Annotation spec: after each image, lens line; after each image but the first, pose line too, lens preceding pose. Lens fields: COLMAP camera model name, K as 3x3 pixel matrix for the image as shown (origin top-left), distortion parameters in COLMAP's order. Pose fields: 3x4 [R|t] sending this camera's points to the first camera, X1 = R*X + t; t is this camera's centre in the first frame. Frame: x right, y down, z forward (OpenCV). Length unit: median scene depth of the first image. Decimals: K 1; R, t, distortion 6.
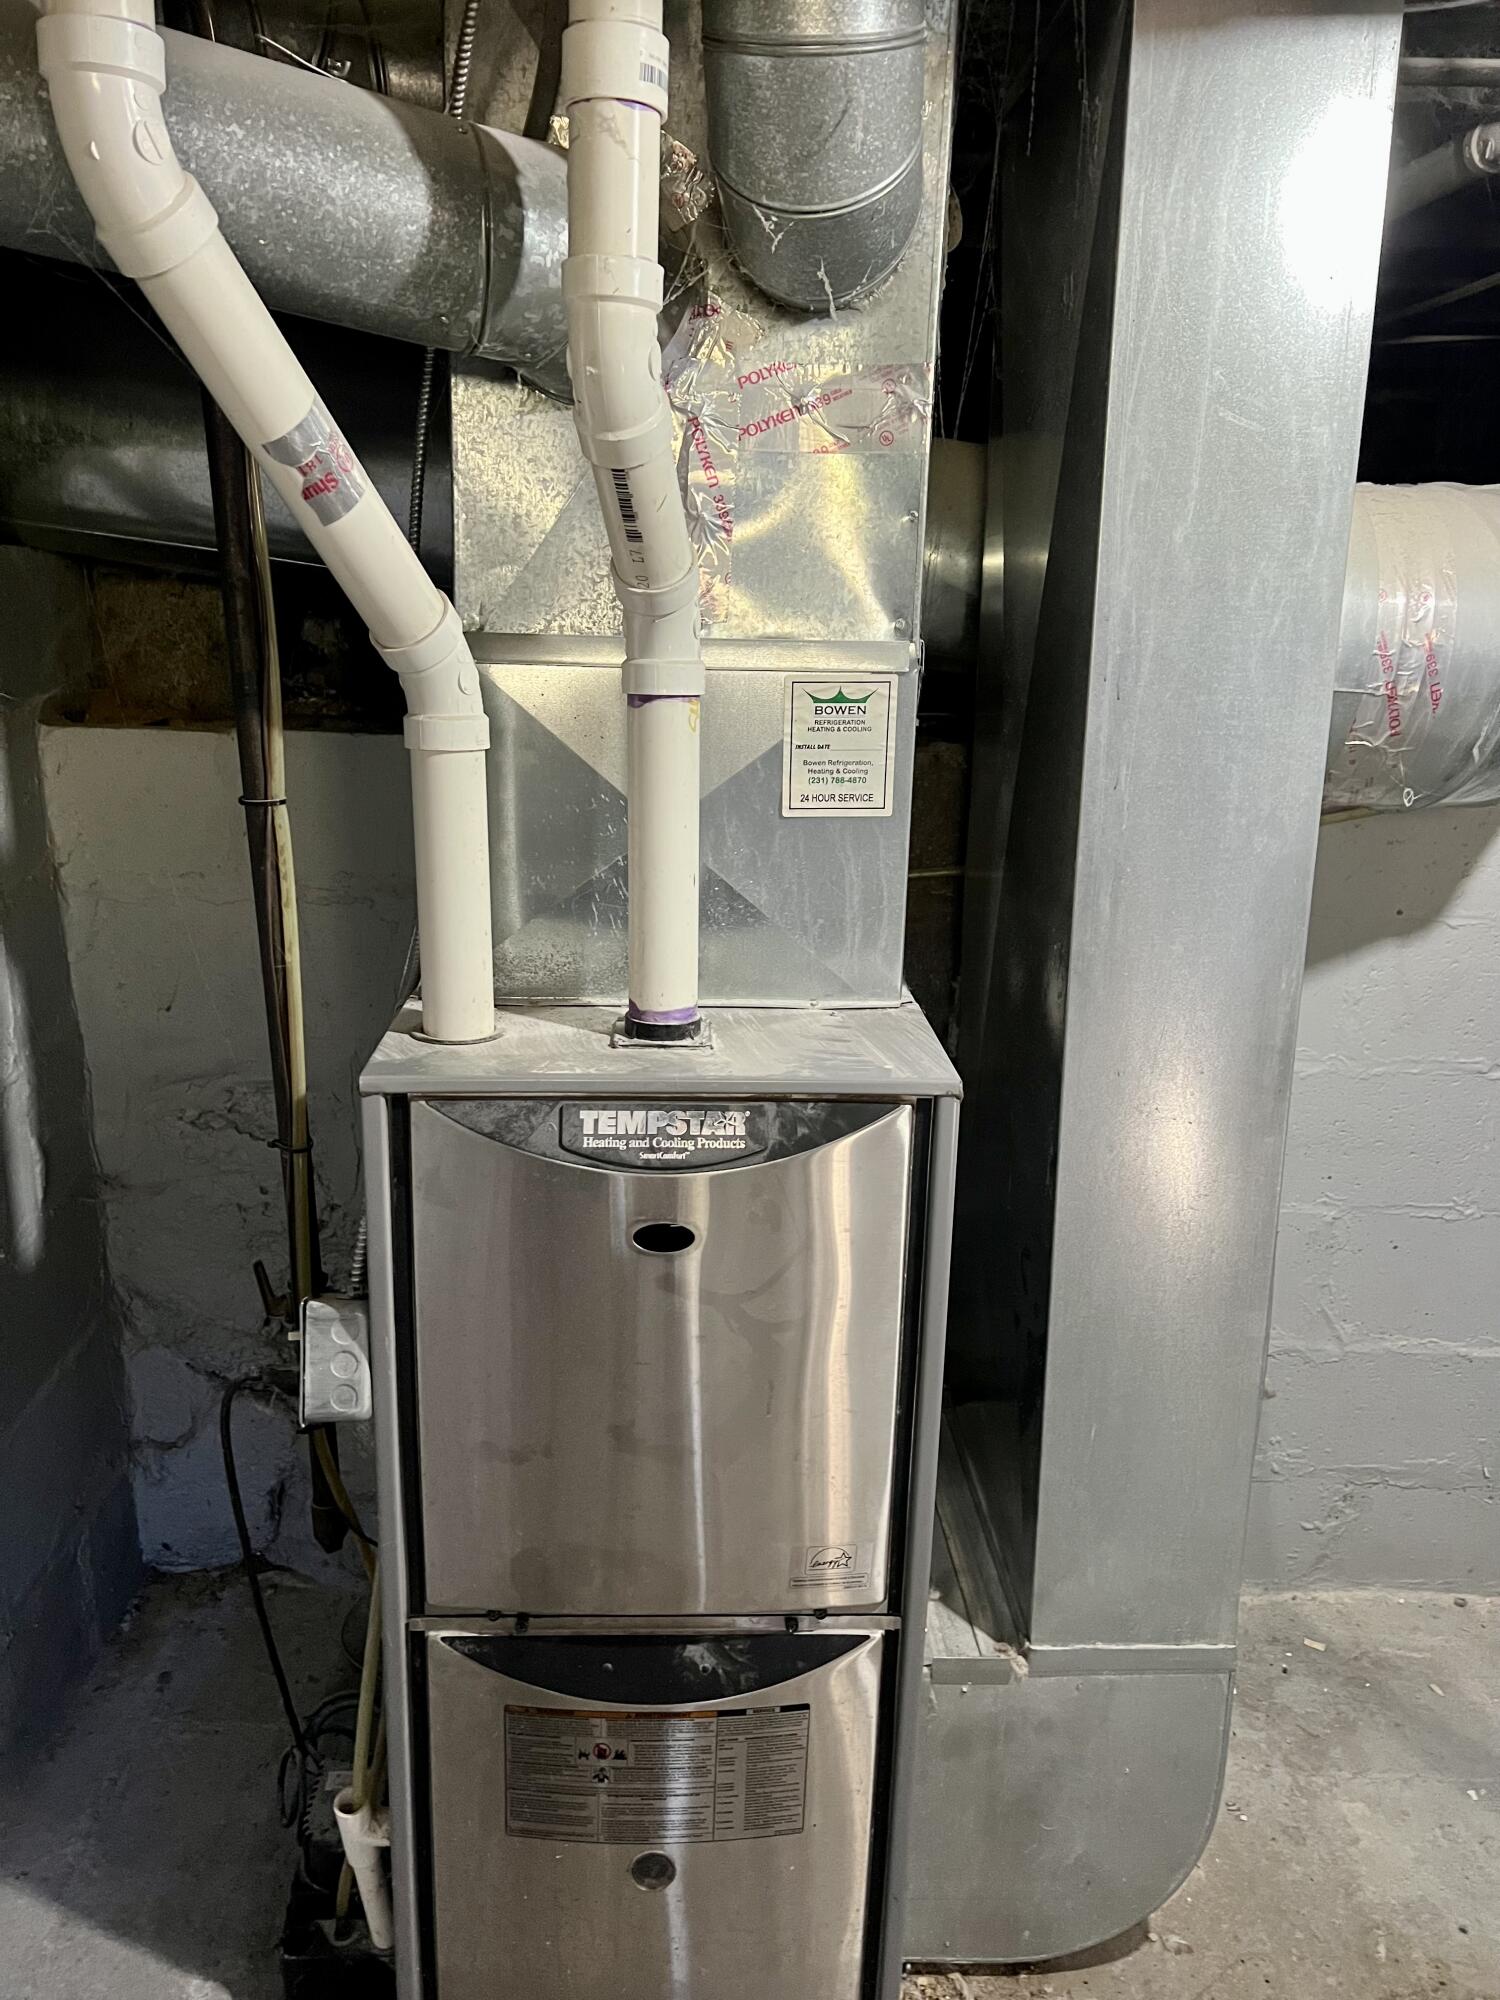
lens RADIAL K [[1502.1, 0, 748.9], [0, 1502.1, 1002.0], [0, 0, 1]] dist [0.009063, 0.002294]
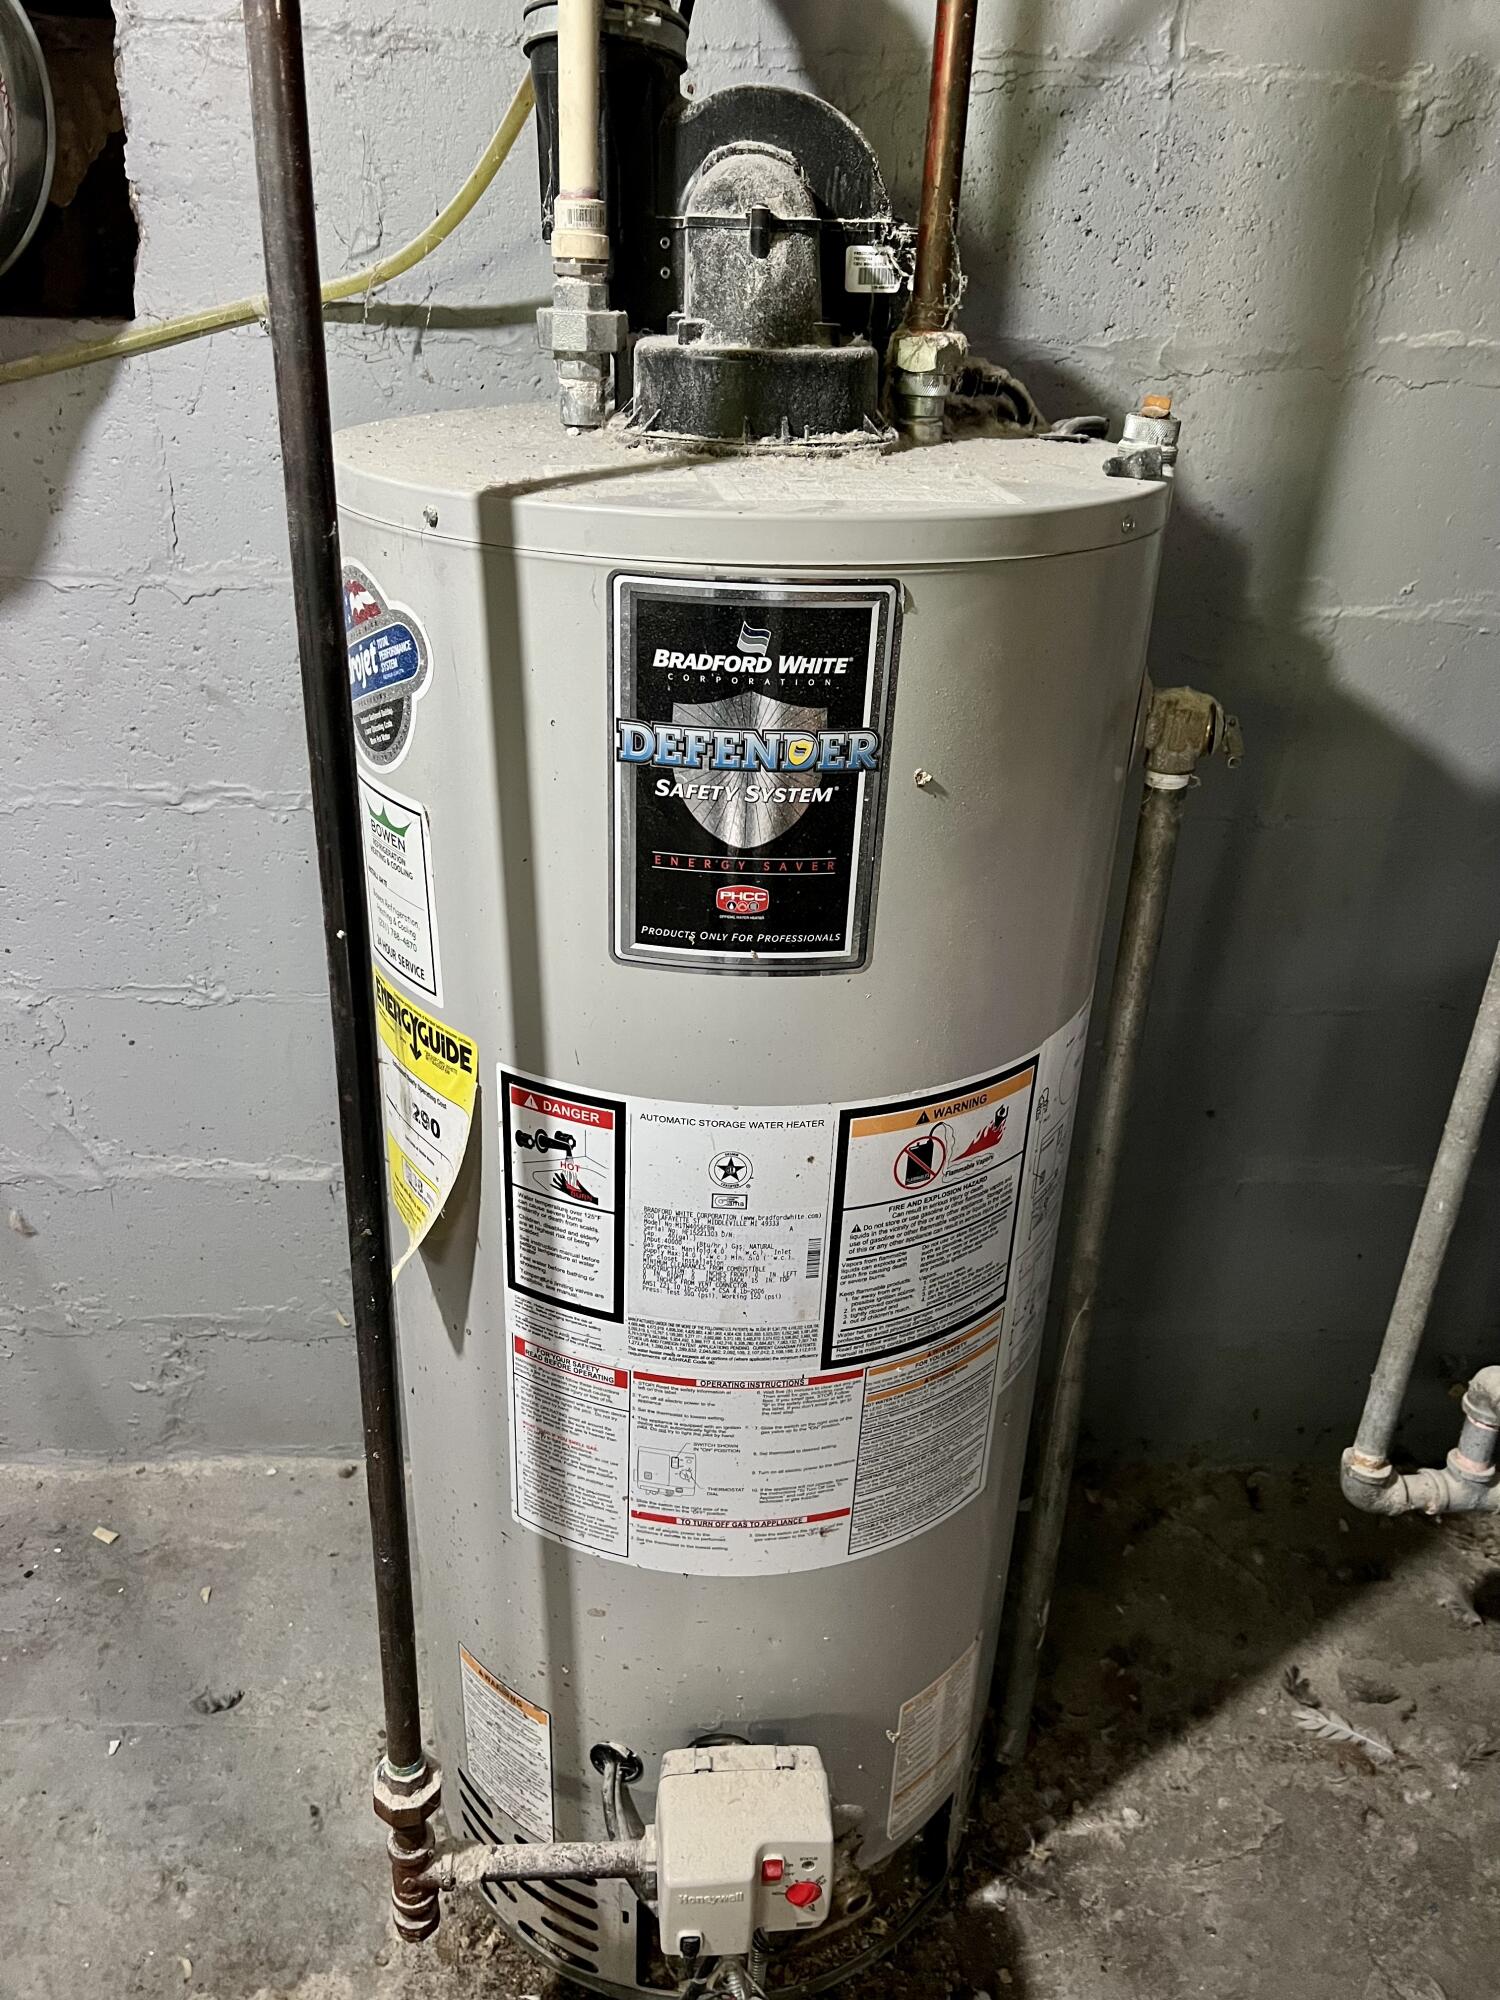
lens RADIAL K [[1502.1, 0, 747.1], [0, 1502.1, 998.1], [0, 0, 1]] dist [0.009063, 0.002294]
pose [[0.999201, -0.008793, 0.038985, 0.689025], [0.002362, 0.986782, 0.162033, 0.021548], [-0.039894, -0.161812, 0.986015, 0.255483]]
